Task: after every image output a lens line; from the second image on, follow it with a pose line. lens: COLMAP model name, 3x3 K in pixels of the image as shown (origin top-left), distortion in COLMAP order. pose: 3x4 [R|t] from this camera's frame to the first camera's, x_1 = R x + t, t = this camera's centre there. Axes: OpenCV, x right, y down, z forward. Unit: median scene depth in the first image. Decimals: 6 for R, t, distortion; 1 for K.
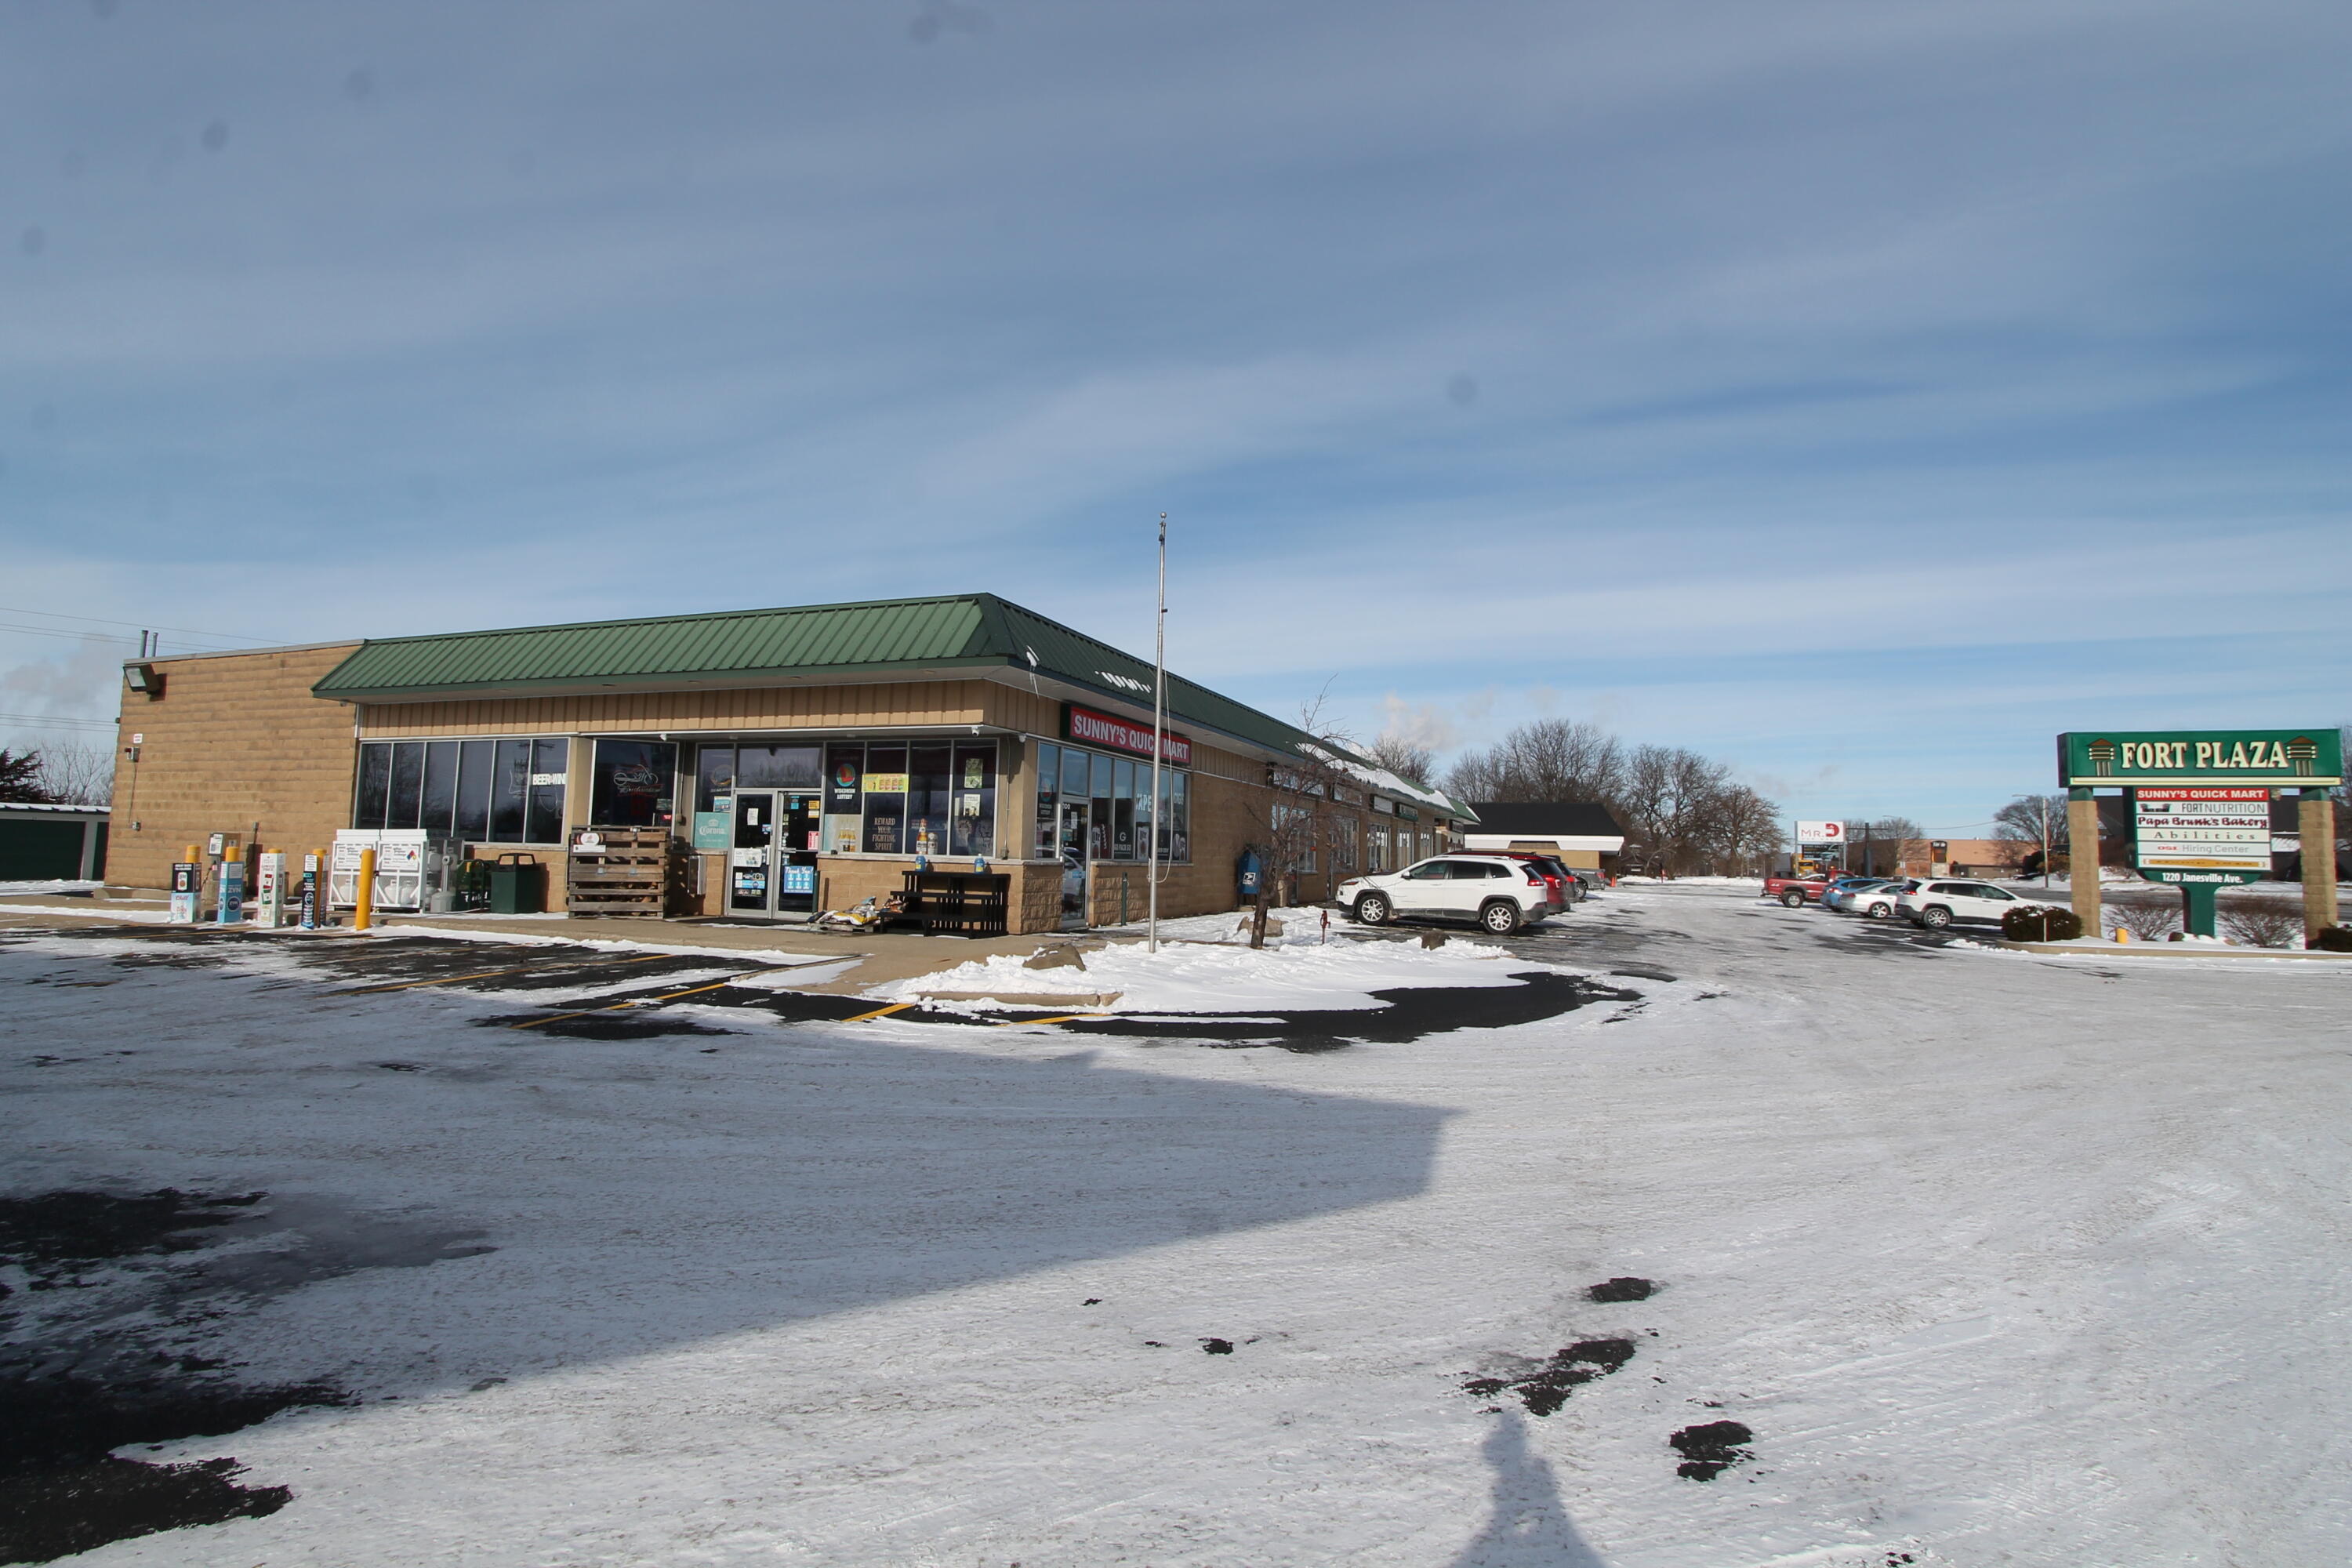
lens RADIAL K [[1099.7, 0, 1174.0], [0, 1099.7, 769.8], [0, 0, 1]] dist [-0.022734, 0.005792]
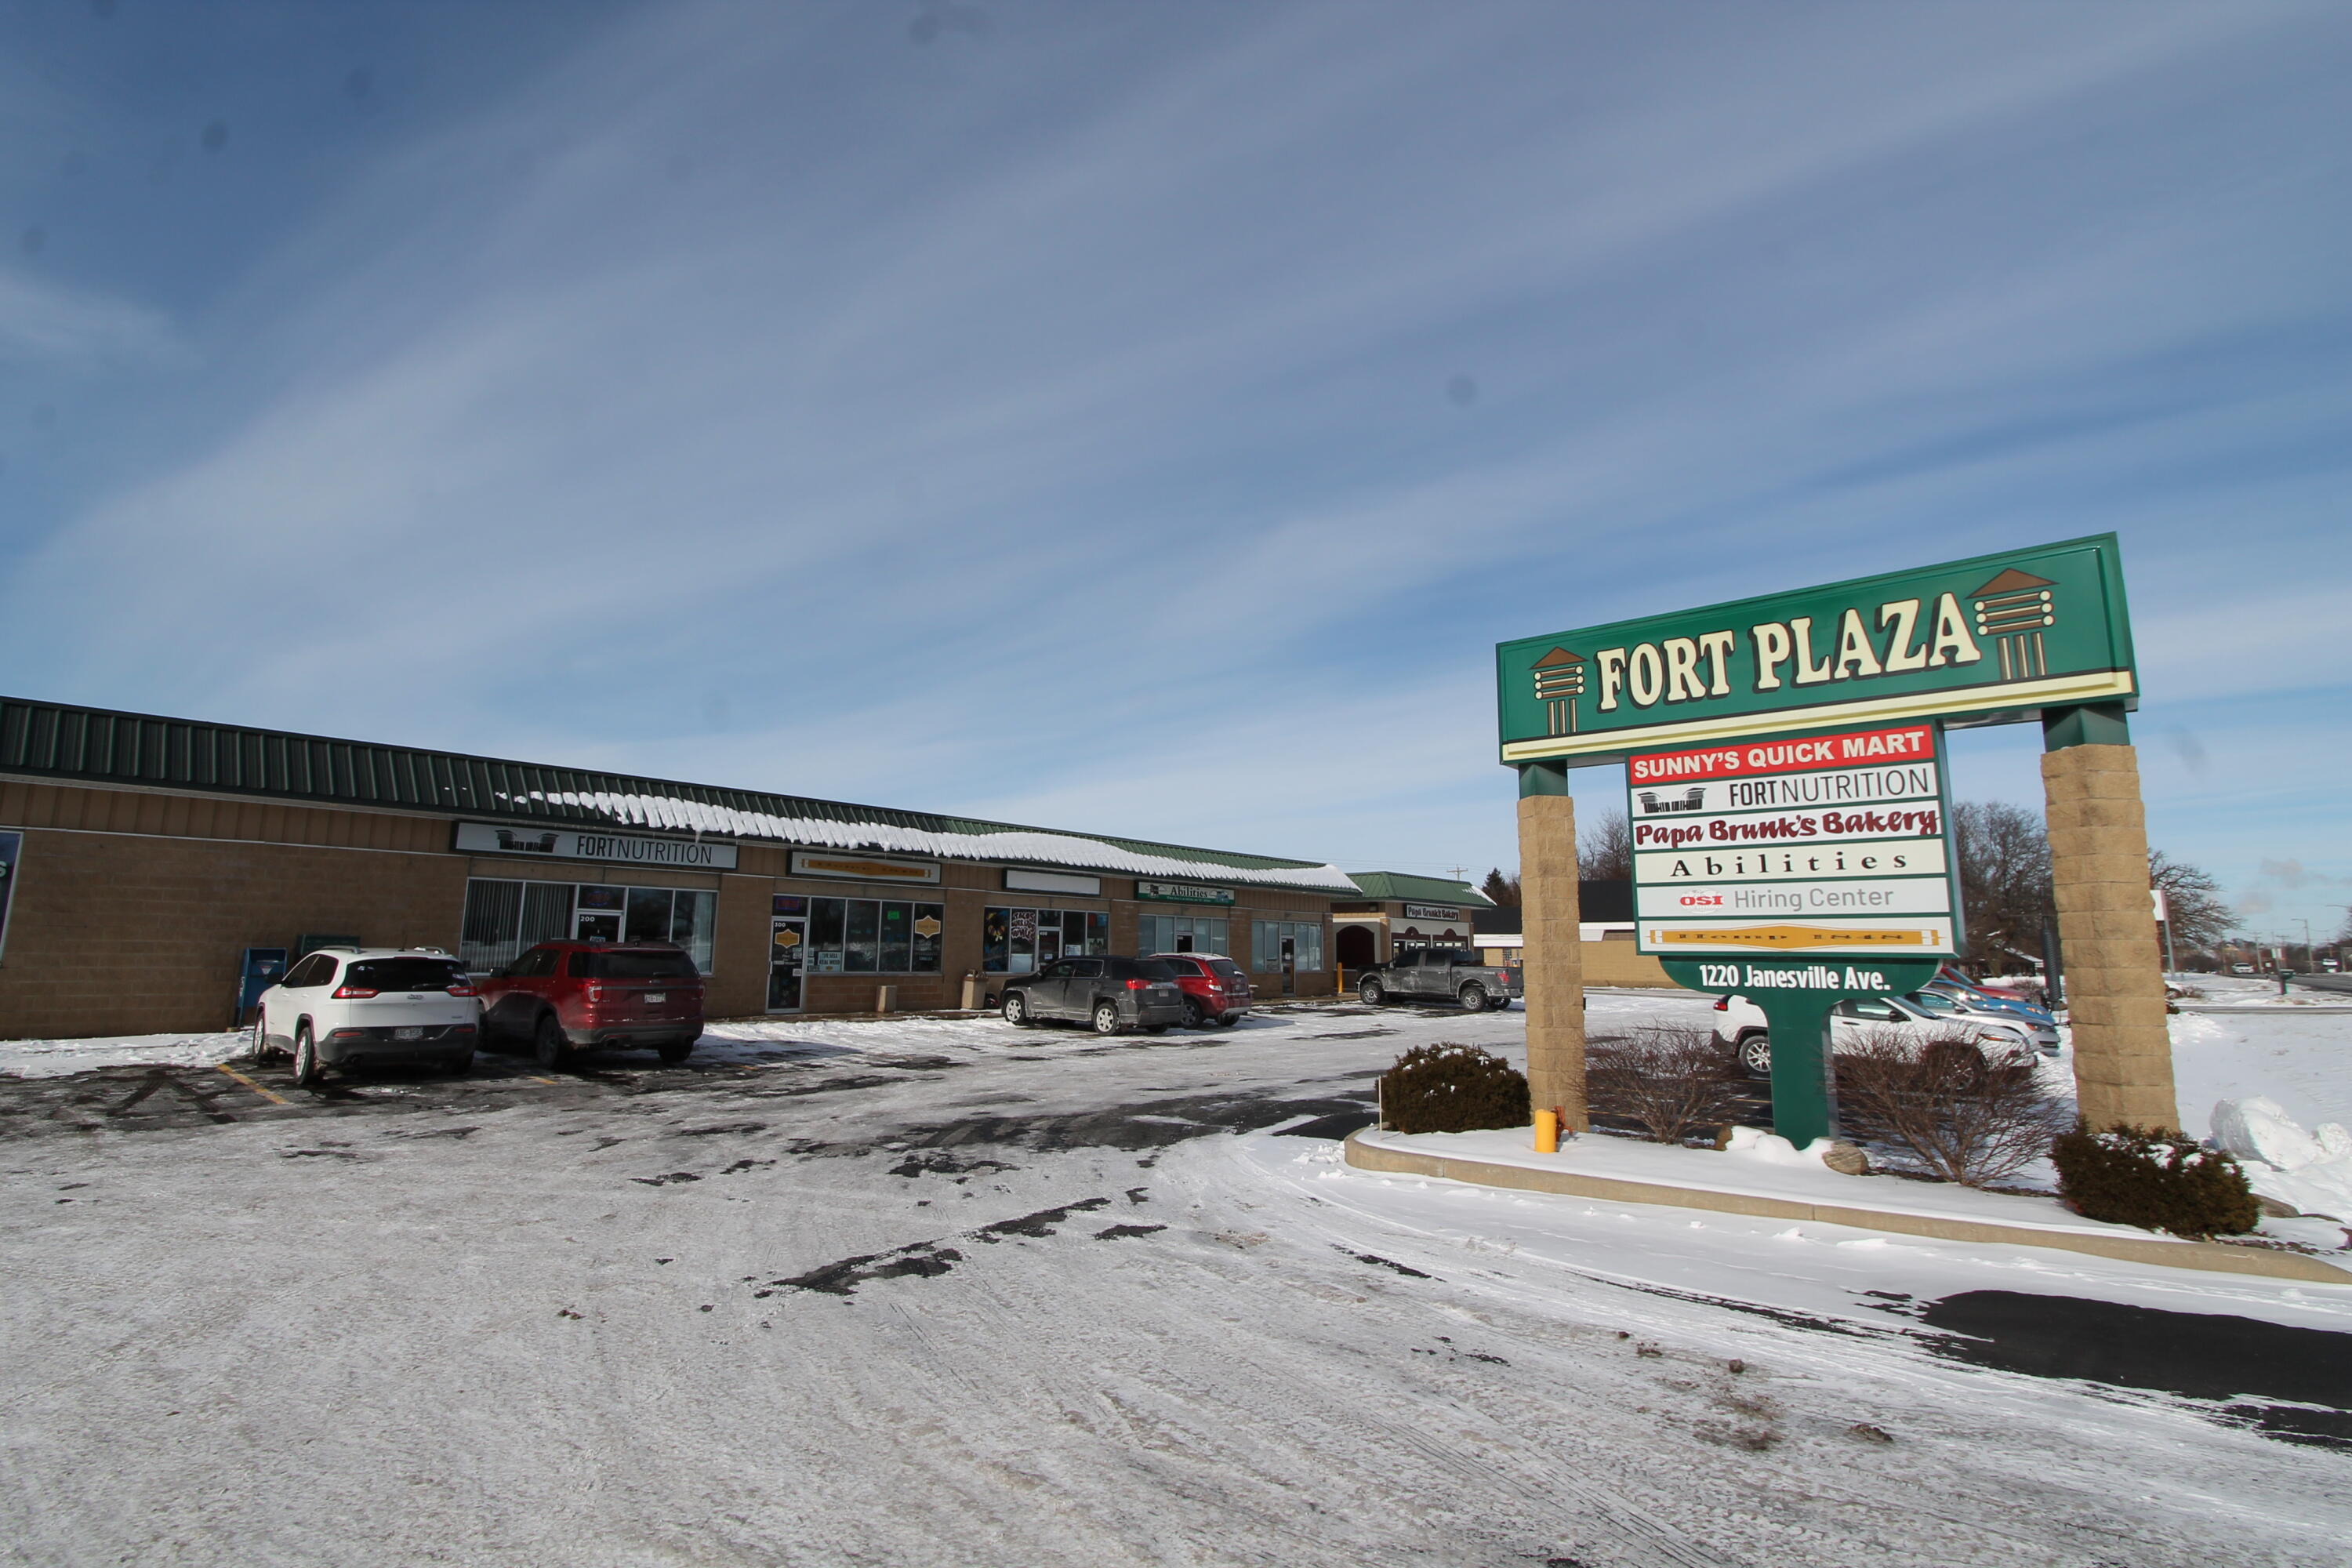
lens RADIAL K [[1099.7, 0, 1174.0], [0, 1099.7, 769.8], [0, 0, 1]] dist [-0.022734, 0.005792]
pose [[0.944086, -0.069120, -0.322372, 1.140902], [0.038473, 0.994193, -0.100494, 0.075793], [0.327446, 0.082473, 0.941264, 0.740480]]
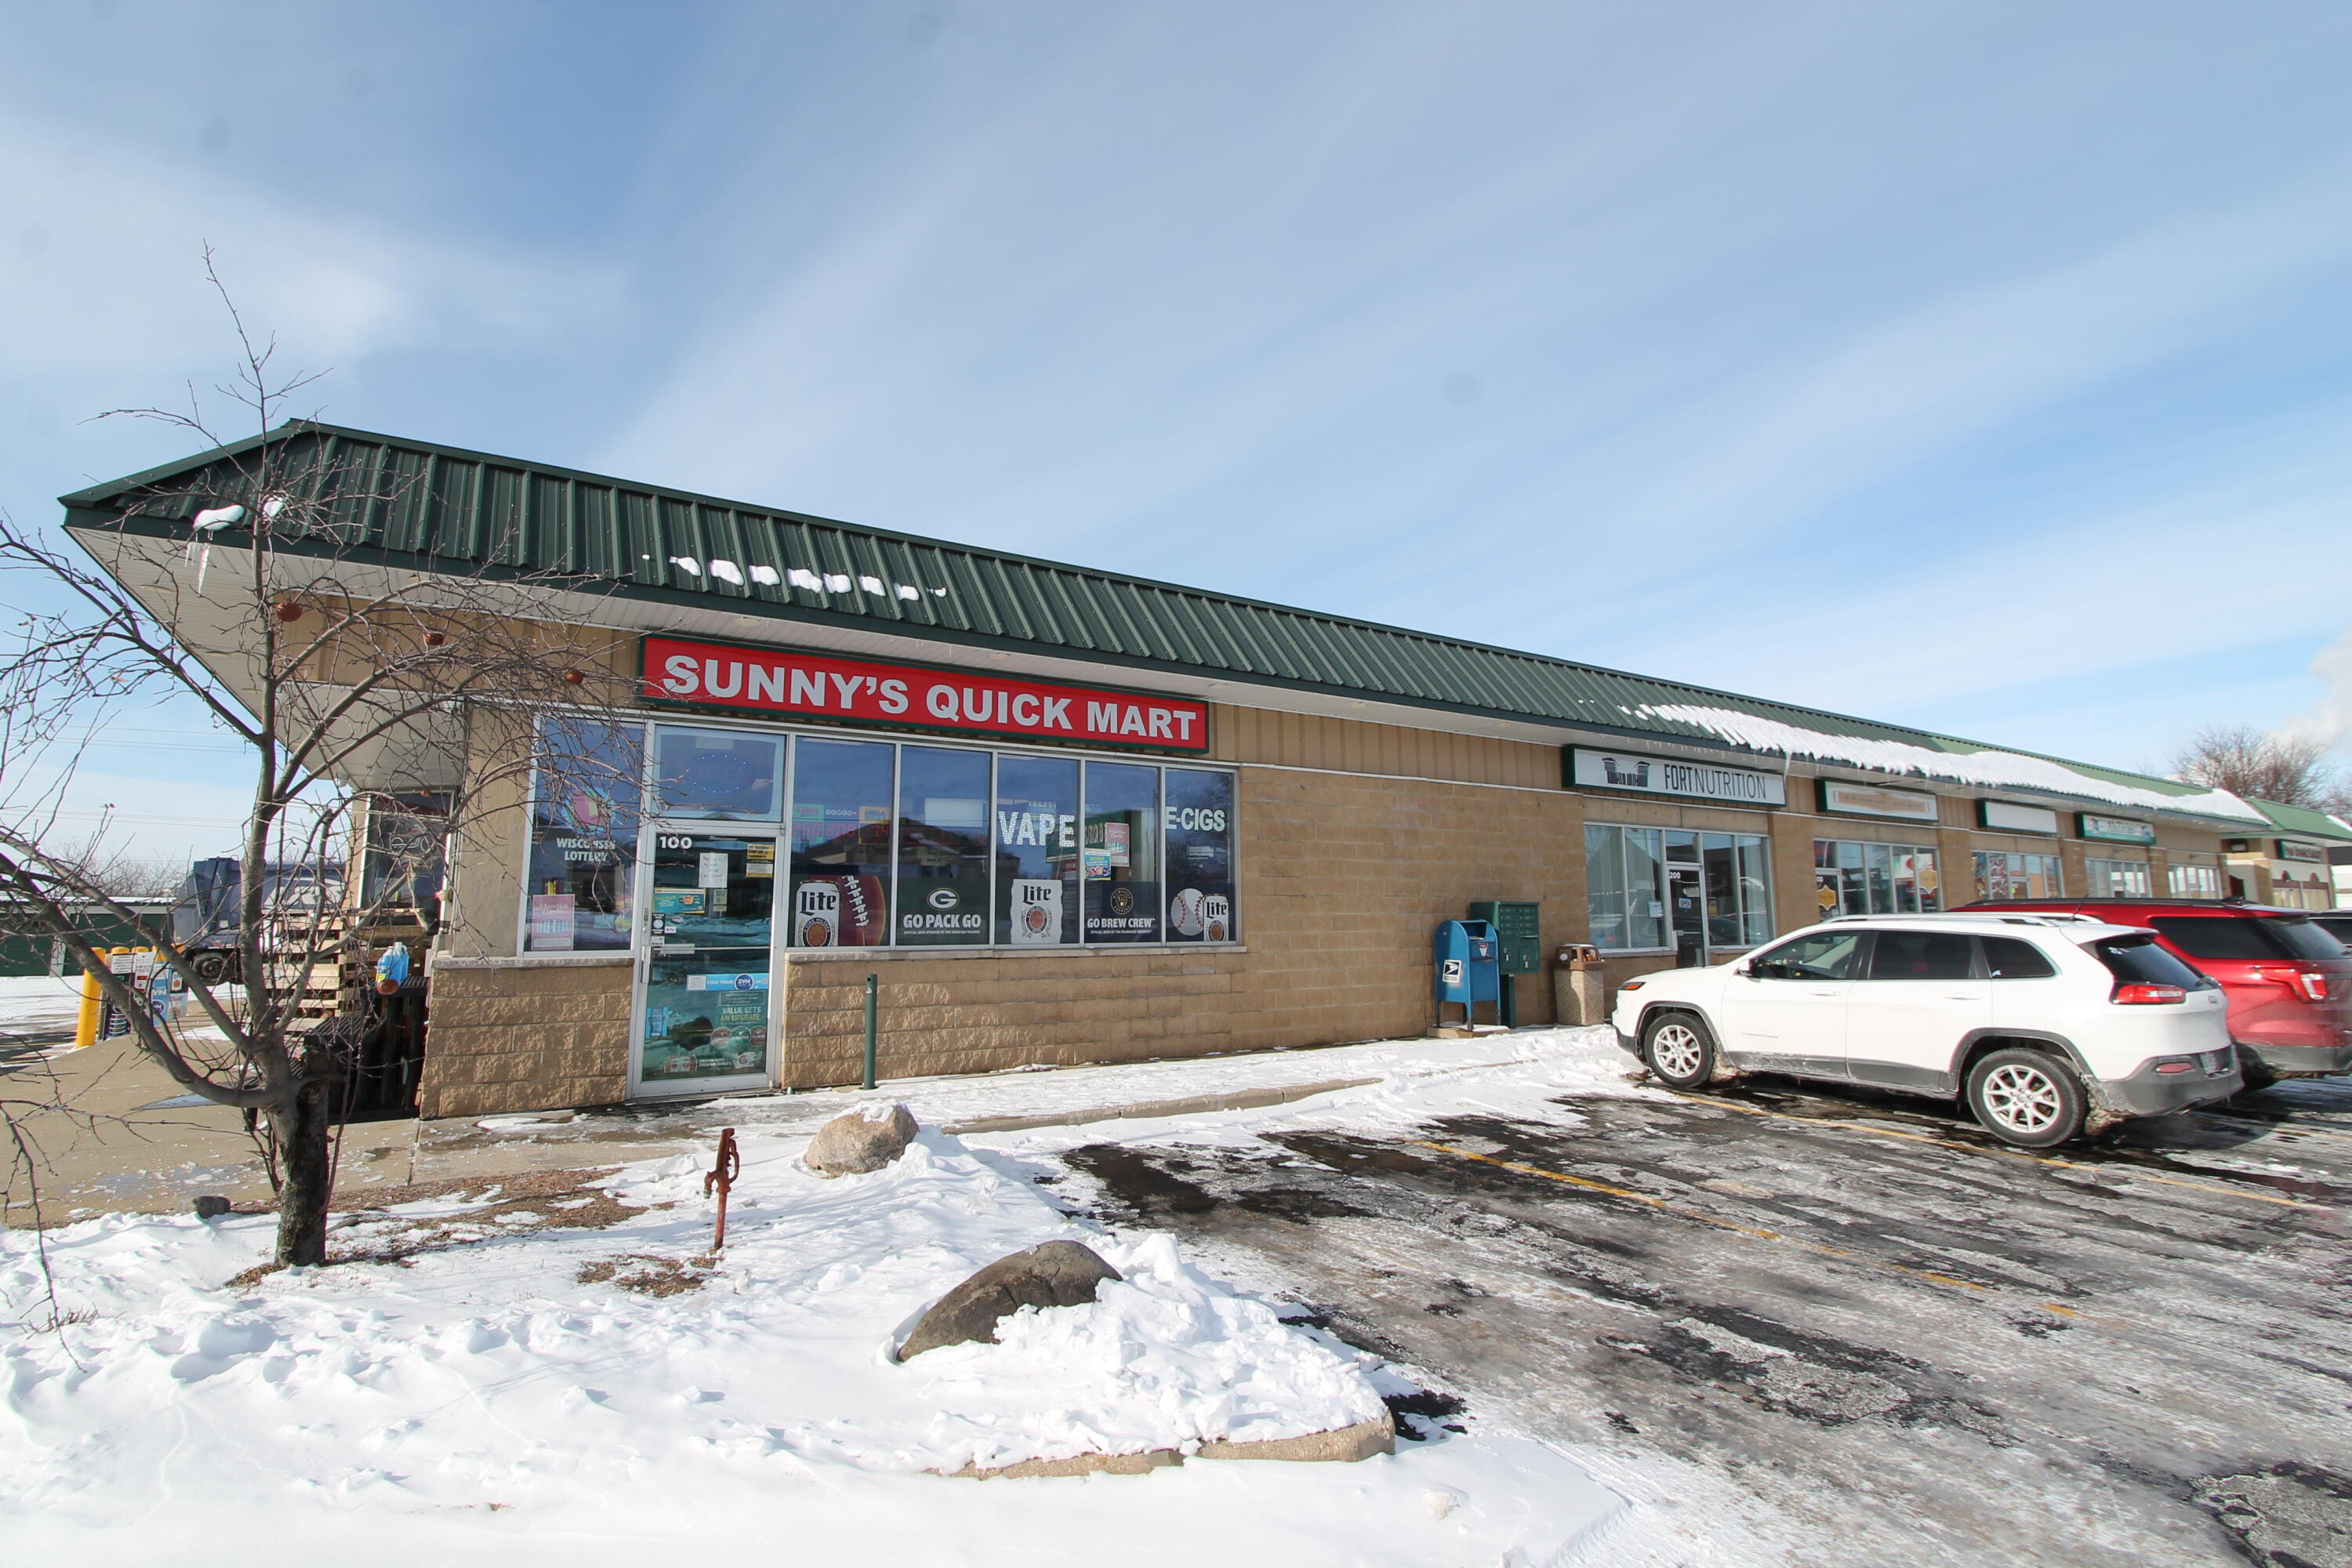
lens RADIAL K [[1099.7, 0, 1174.0], [0, 1099.7, 769.8], [0, 0, 1]] dist [-0.022734, 0.005792]
pose [[0.815746, -0.102013, -0.569344, 0.350844], [0.066982, 0.994363, -0.082196, 0.054301], [0.574519, 0.028915, 0.817980, 0.701430]]
